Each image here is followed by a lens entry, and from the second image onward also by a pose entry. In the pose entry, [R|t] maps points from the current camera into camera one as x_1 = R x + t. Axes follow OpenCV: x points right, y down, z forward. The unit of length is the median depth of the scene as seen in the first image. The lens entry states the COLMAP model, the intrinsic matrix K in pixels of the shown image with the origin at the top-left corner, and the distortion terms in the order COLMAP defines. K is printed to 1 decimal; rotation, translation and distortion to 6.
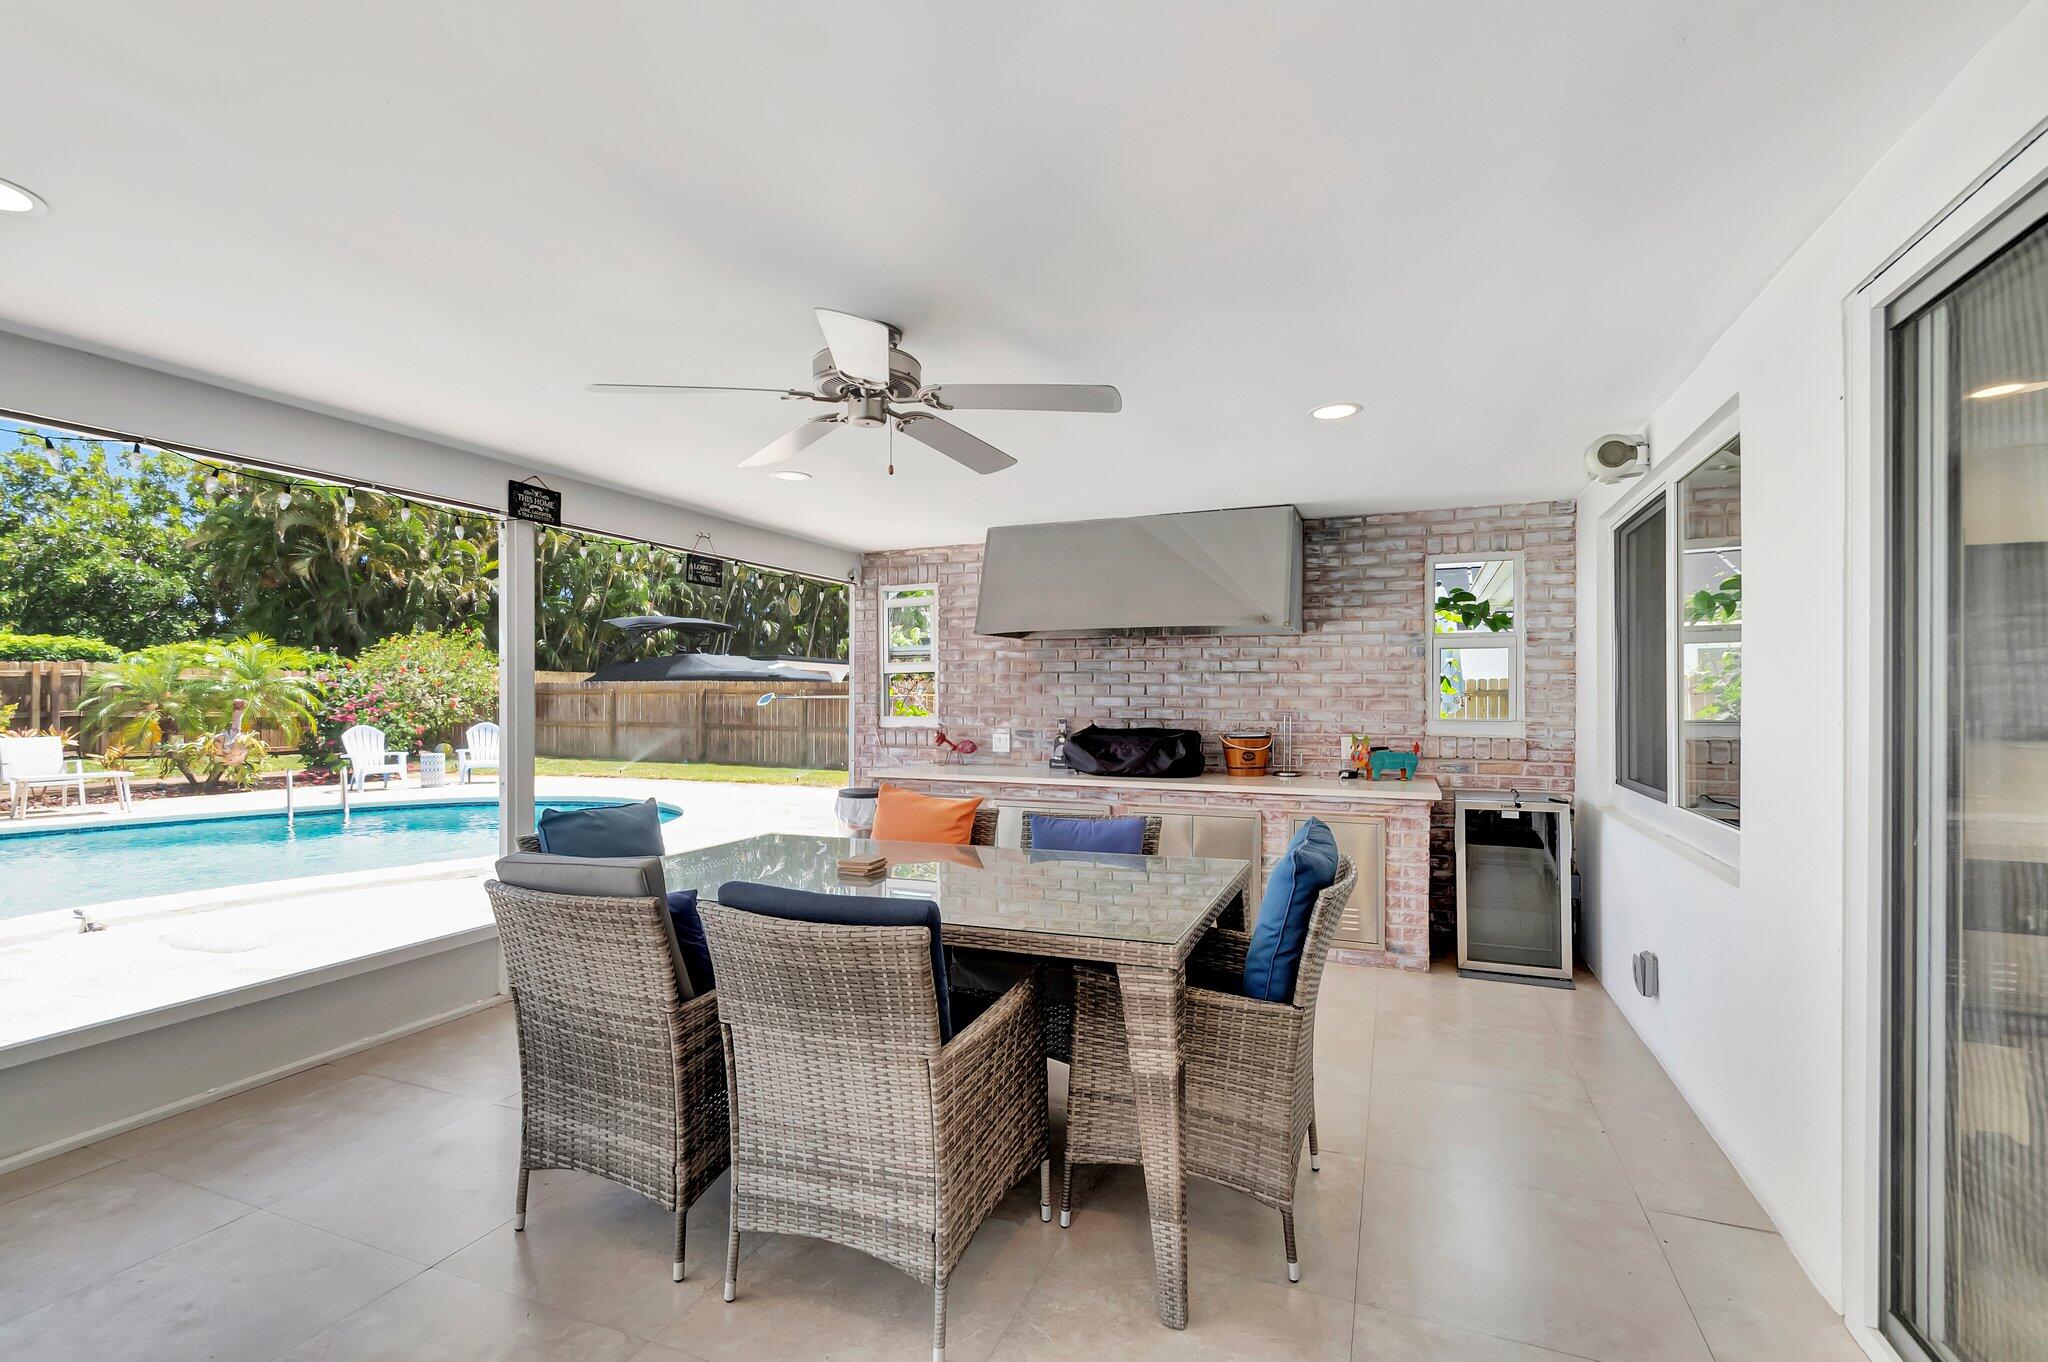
lens RADIAL K [[903.6, 0, 1026.5], [0, 903.6, 704.2], [0, 0, 1]] dist [0.002763, 0.000205]
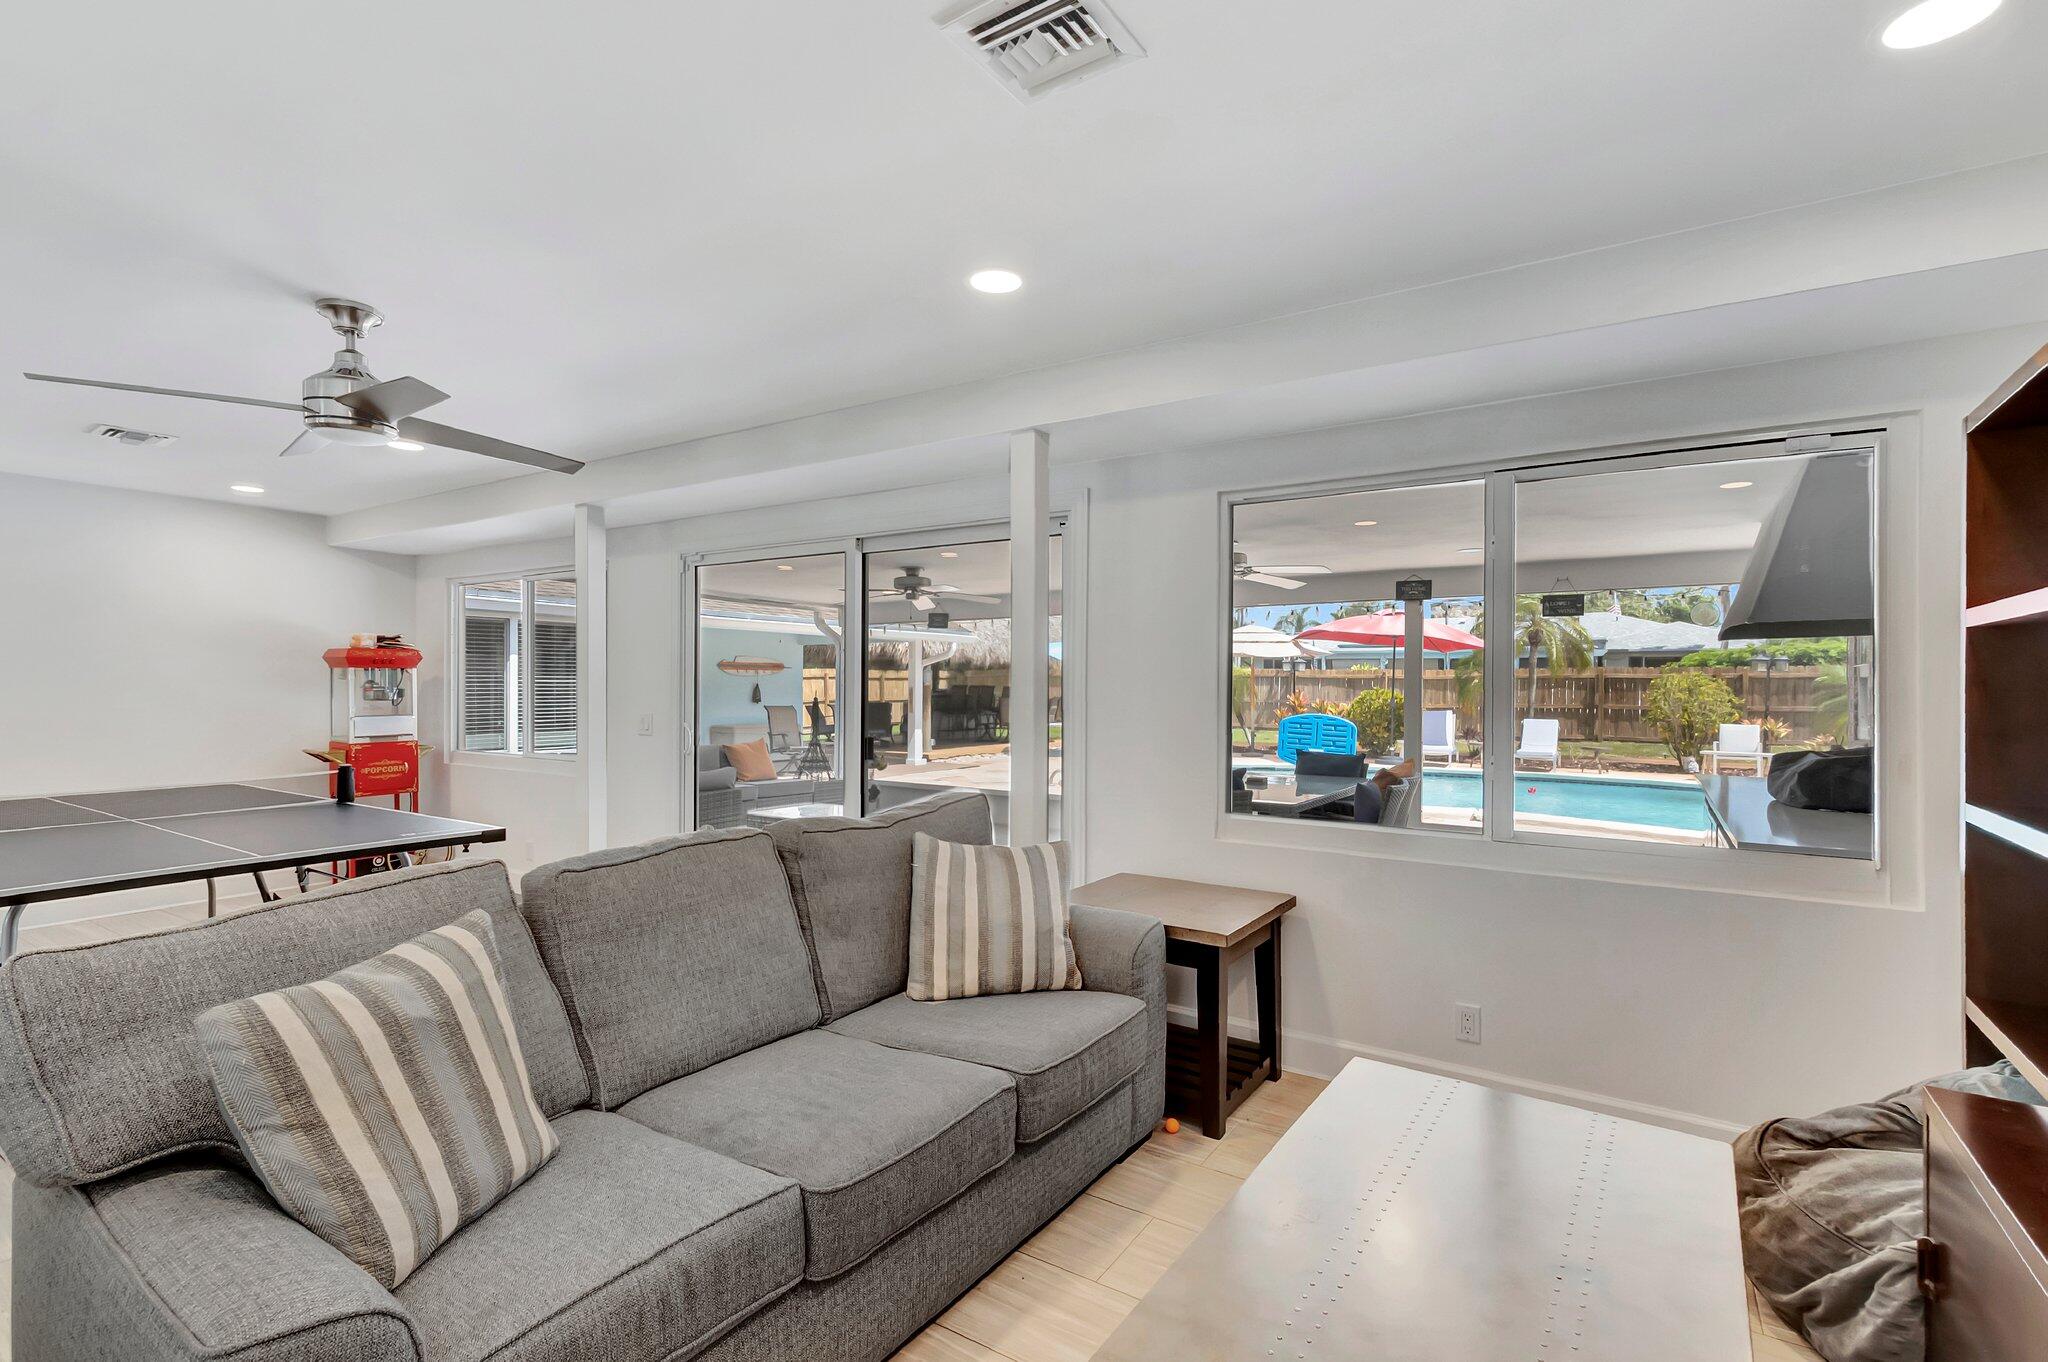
lens RADIAL K [[943.0, 0, 1015.9], [0, 943.0, 686.3], [0, 0, 1]] dist [0.002608, 0.000345]
pose [[-0.188166, 0.000379, -0.982137, 0.945746], [-0.012317, 0.999920, 0.002746, -0.019545], [0.982060, 0.012613, -0.188146, 0.389959]]
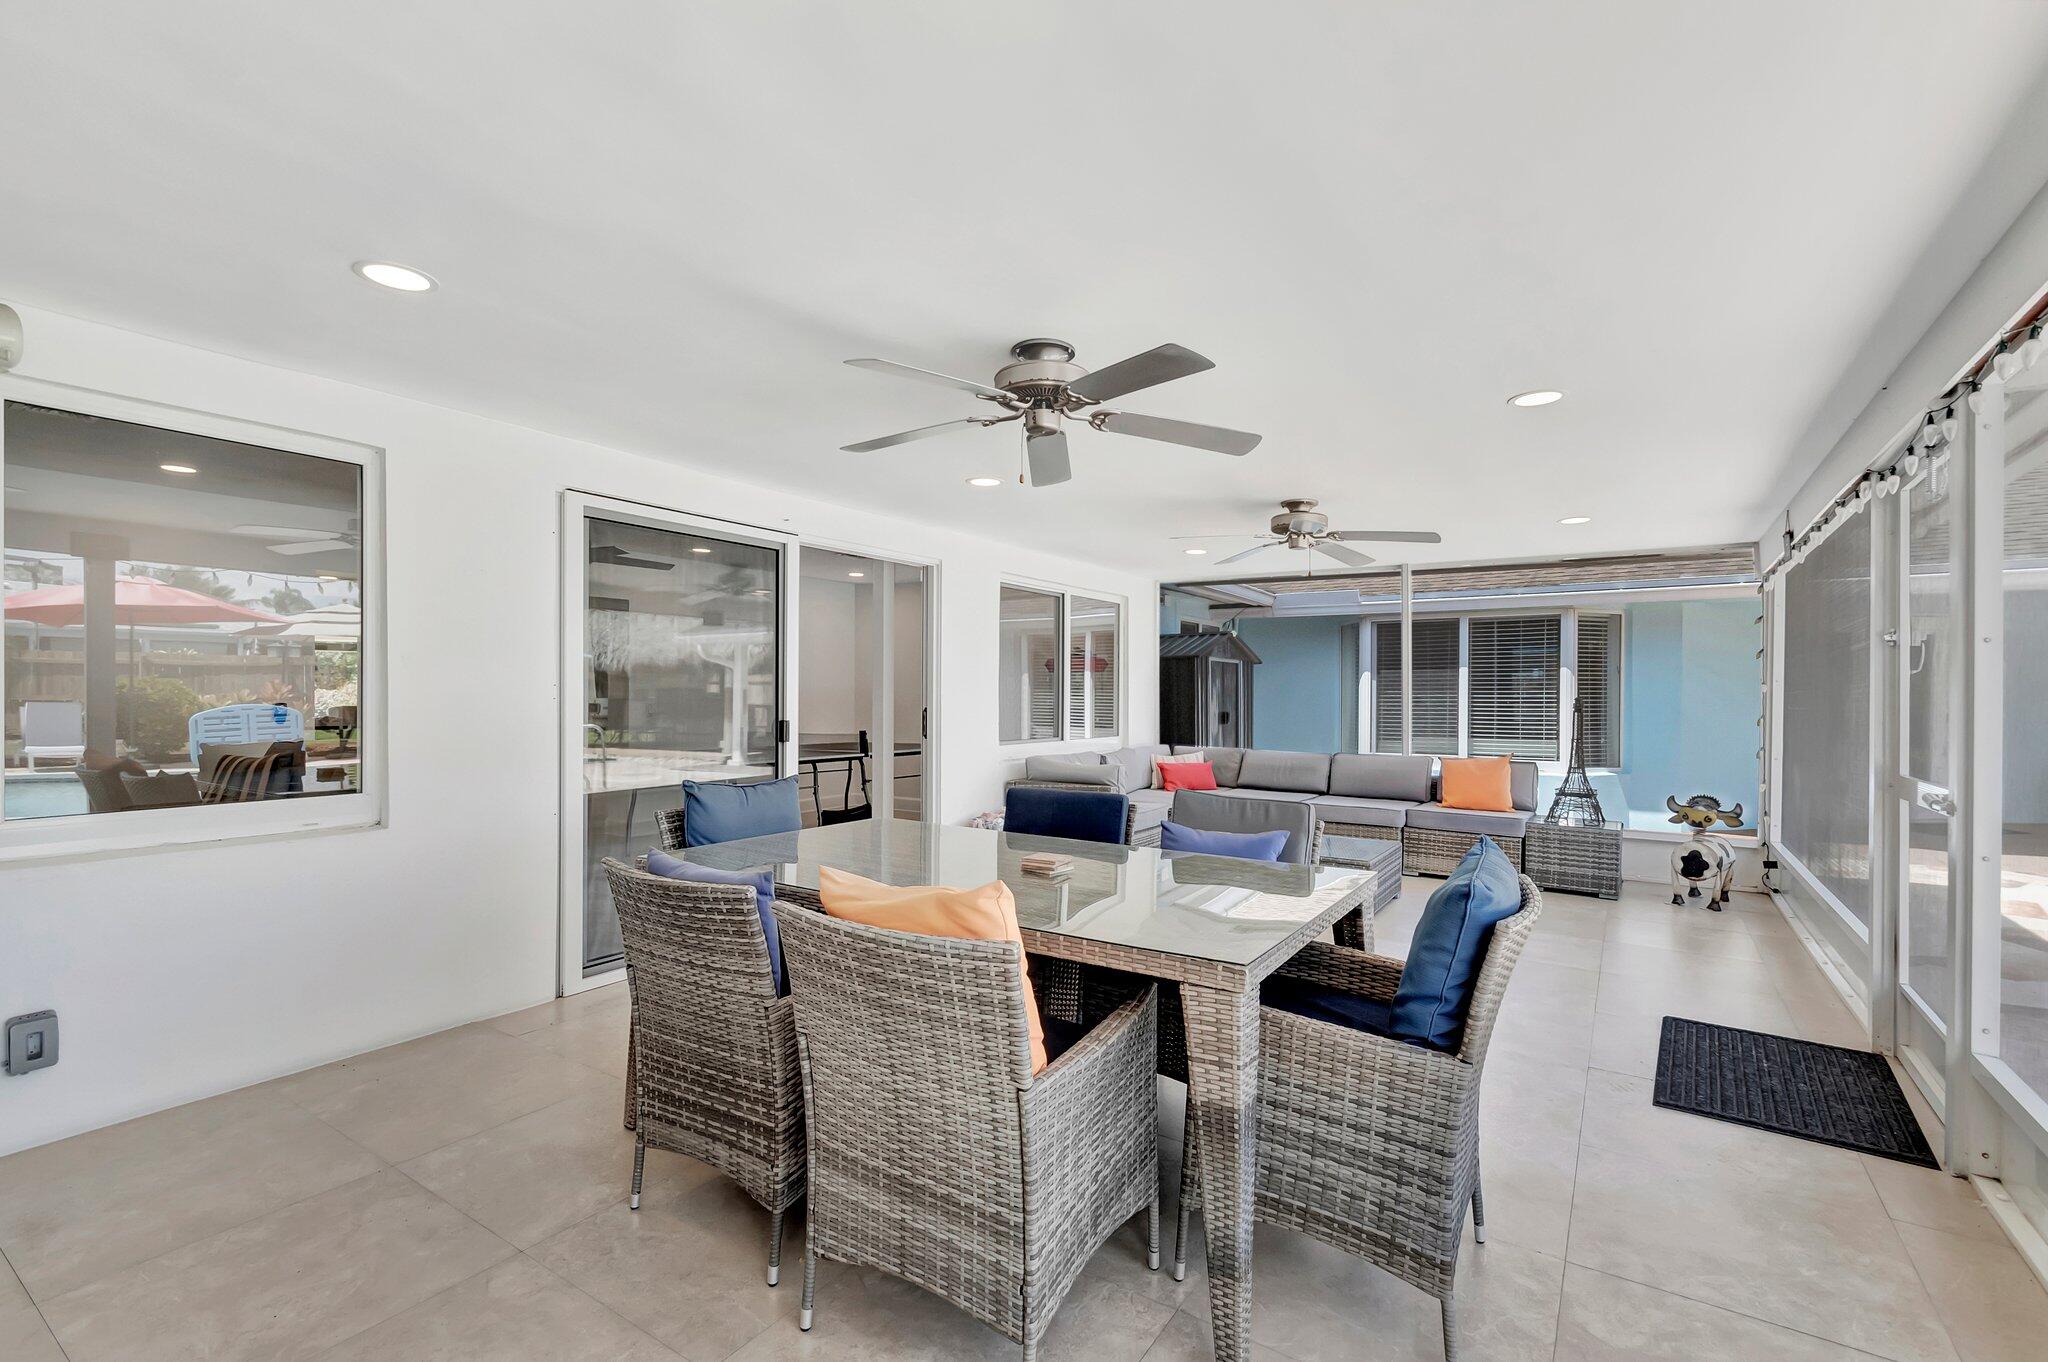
lens RADIAL K [[901.8, 0, 1023.7], [0, 901.8, 695.8], [0, 0, 1]] dist [0.000484, -0.000325]
pose [[-0.980752, -0.002473, 0.195242, -0.161686], [-0.001273, 0.999980, 0.006275, 0.000580], [-0.195254, 0.005906, -0.980735, 0.866104]]
